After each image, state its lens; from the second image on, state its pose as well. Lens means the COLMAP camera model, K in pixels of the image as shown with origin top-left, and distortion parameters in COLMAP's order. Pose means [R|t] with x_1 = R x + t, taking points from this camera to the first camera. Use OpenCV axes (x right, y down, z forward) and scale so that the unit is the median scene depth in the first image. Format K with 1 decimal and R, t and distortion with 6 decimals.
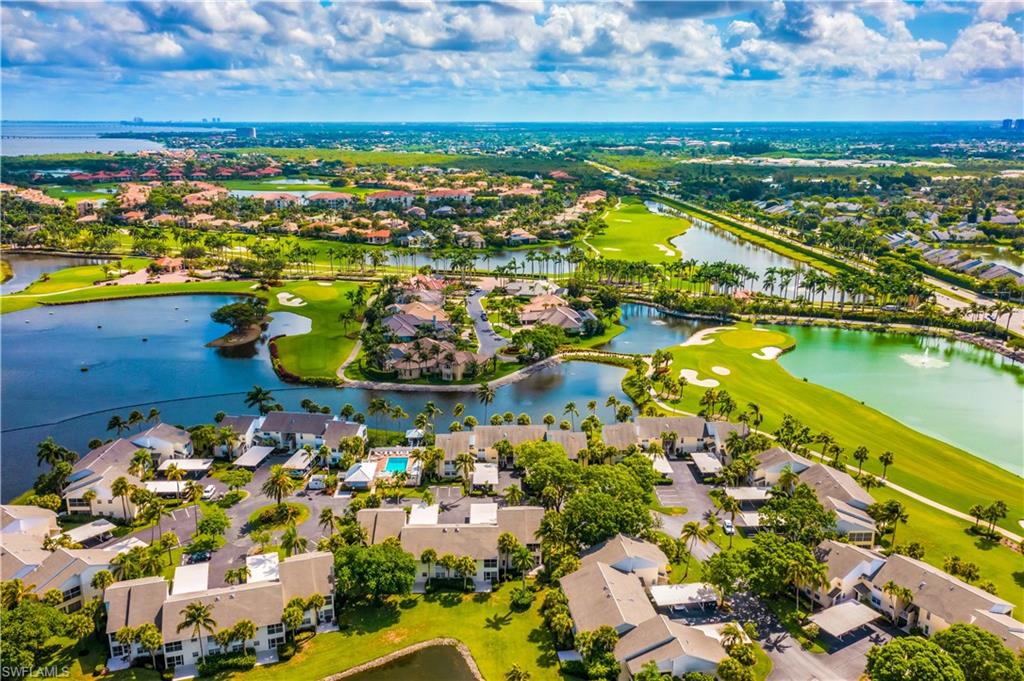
lens RADIAL K [[790.5, 0, 512.0], [0, 790.5, 340.5], [0, 0, 1]] dist [0.012107, 0.000355]
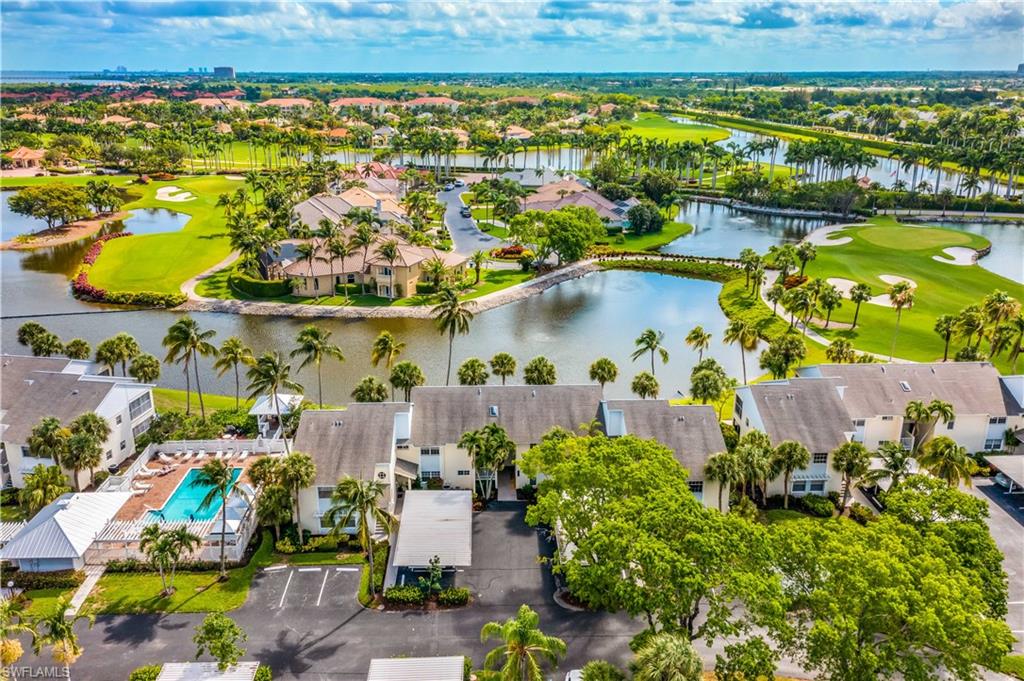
lens RADIAL K [[790.5, 0, 512.0], [0, 790.5, 340.5], [0, 0, 1]] dist [0.012107, 0.000355]
pose [[0.999981, -0.001105, 0.006014, -0.001659], [0.000774, 0.998497, 0.054802, 0.046999], [-0.006066, -0.054796, 0.998479, 0.446737]]
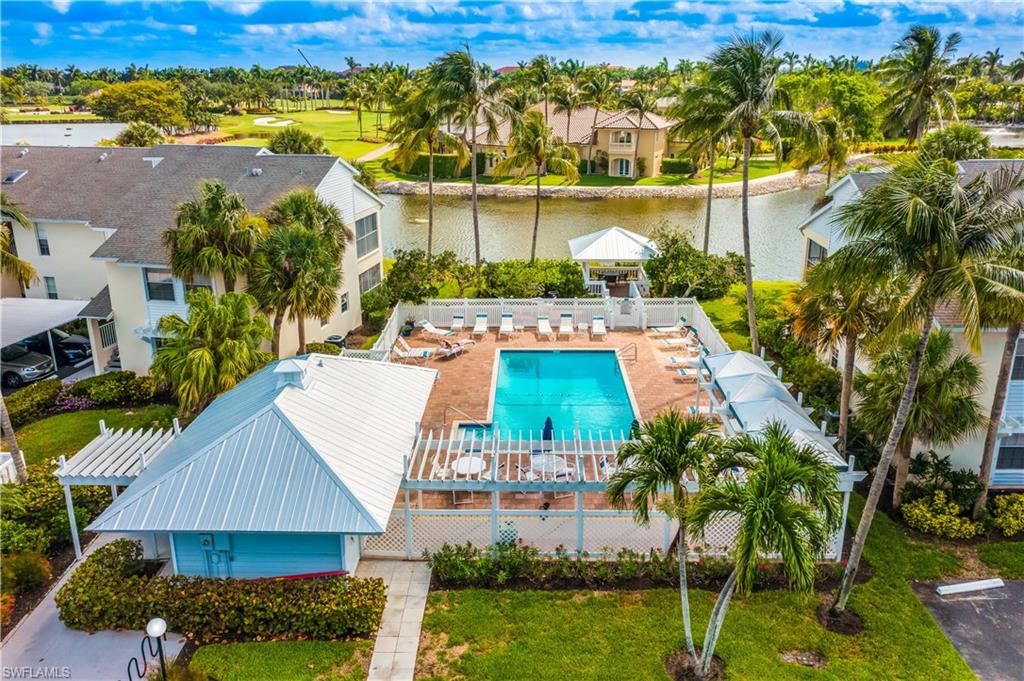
lens RADIAL K [[790.5, 0, 512.0], [0, 790.5, 340.5], [0, 0, 1]] dist [0.012107, 0.000355]
pose [[0.998105, 0.004151, -0.061387, -0.102839], [-0.000853, 0.998559, 0.053663, 0.098824], [0.061521, -0.053509, 0.996670, 0.598374]]
